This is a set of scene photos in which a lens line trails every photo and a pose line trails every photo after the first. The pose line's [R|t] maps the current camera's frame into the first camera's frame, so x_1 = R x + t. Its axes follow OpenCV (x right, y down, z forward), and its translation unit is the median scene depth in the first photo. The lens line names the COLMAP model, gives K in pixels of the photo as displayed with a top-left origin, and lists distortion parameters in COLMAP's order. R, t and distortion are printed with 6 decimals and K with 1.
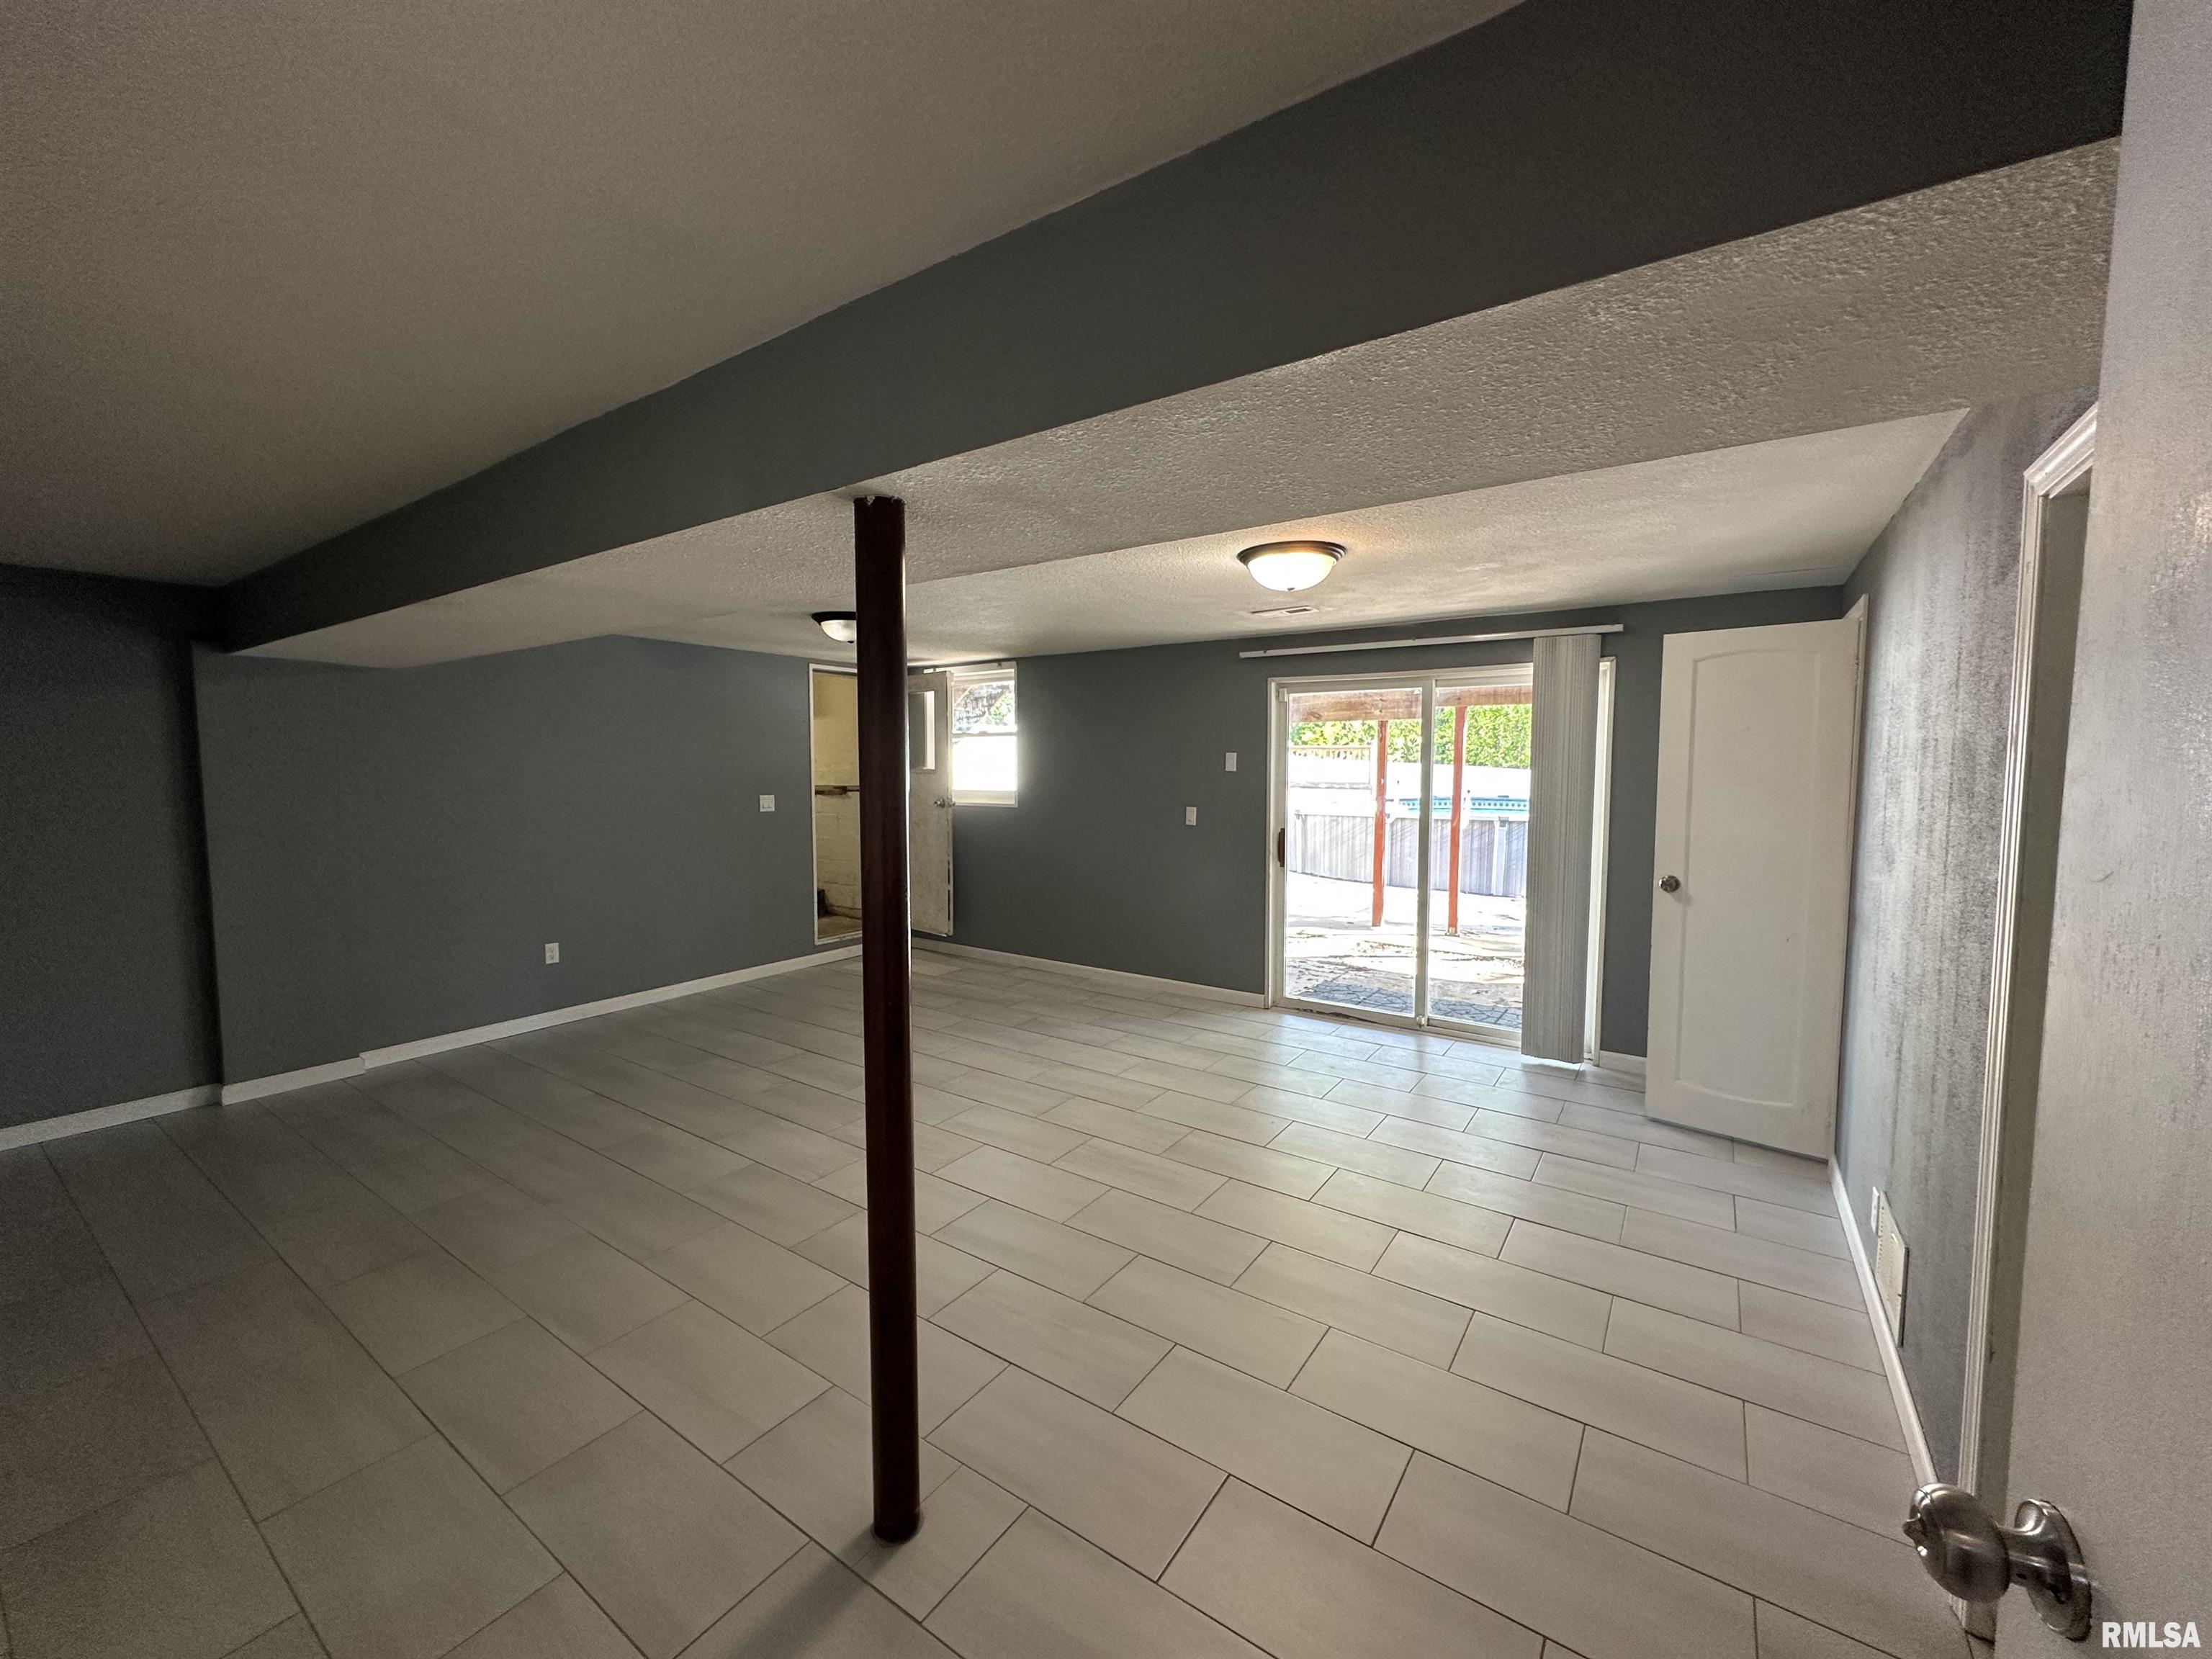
lens RADIAL K [[876.4, 0, 1106.0], [0, 876.4, 829.5], [0, 0, 1]] dist [0.000665, 0.000027]
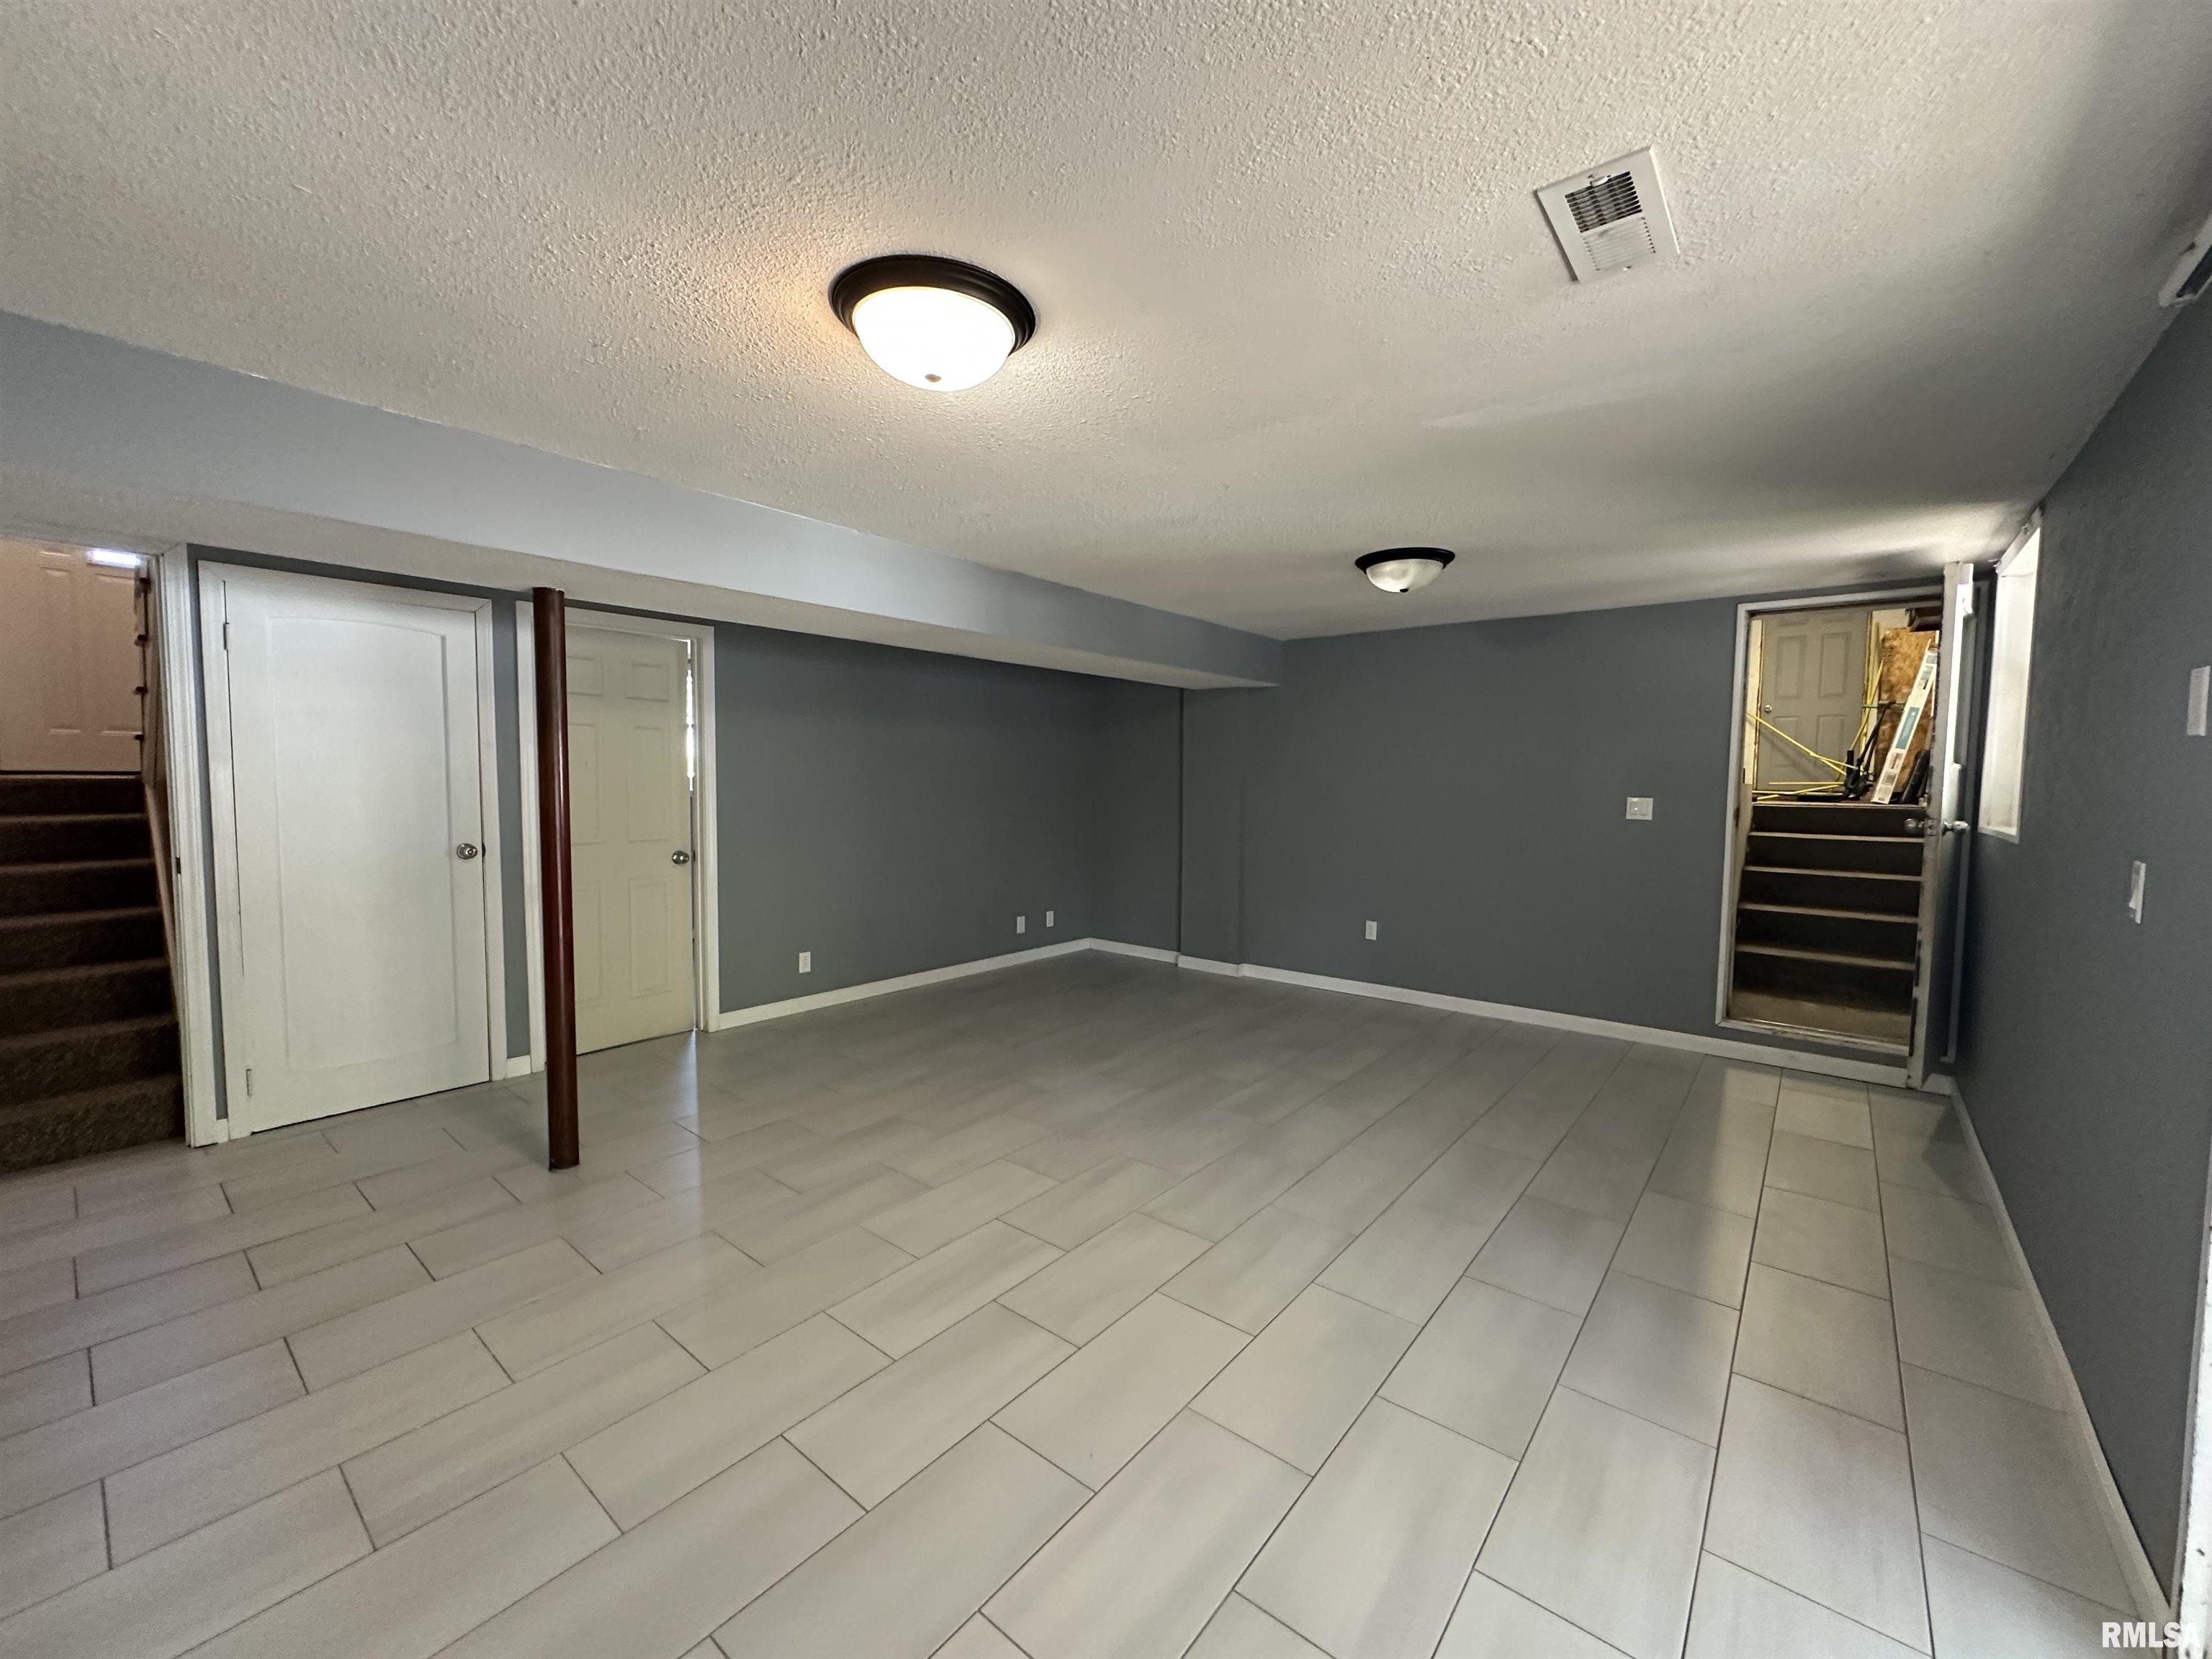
lens RADIAL K [[888.3, 0, 1098.4], [0, 888.3, 823.8], [0, 0, 1]] dist [-0.001681, -0.000079]
pose [[-0.080942, 0.059992, -0.994912, 0.519019], [-0.083916, 0.994233, 0.066778, -0.037782], [0.993180, 0.088894, -0.075441, 0.791990]]
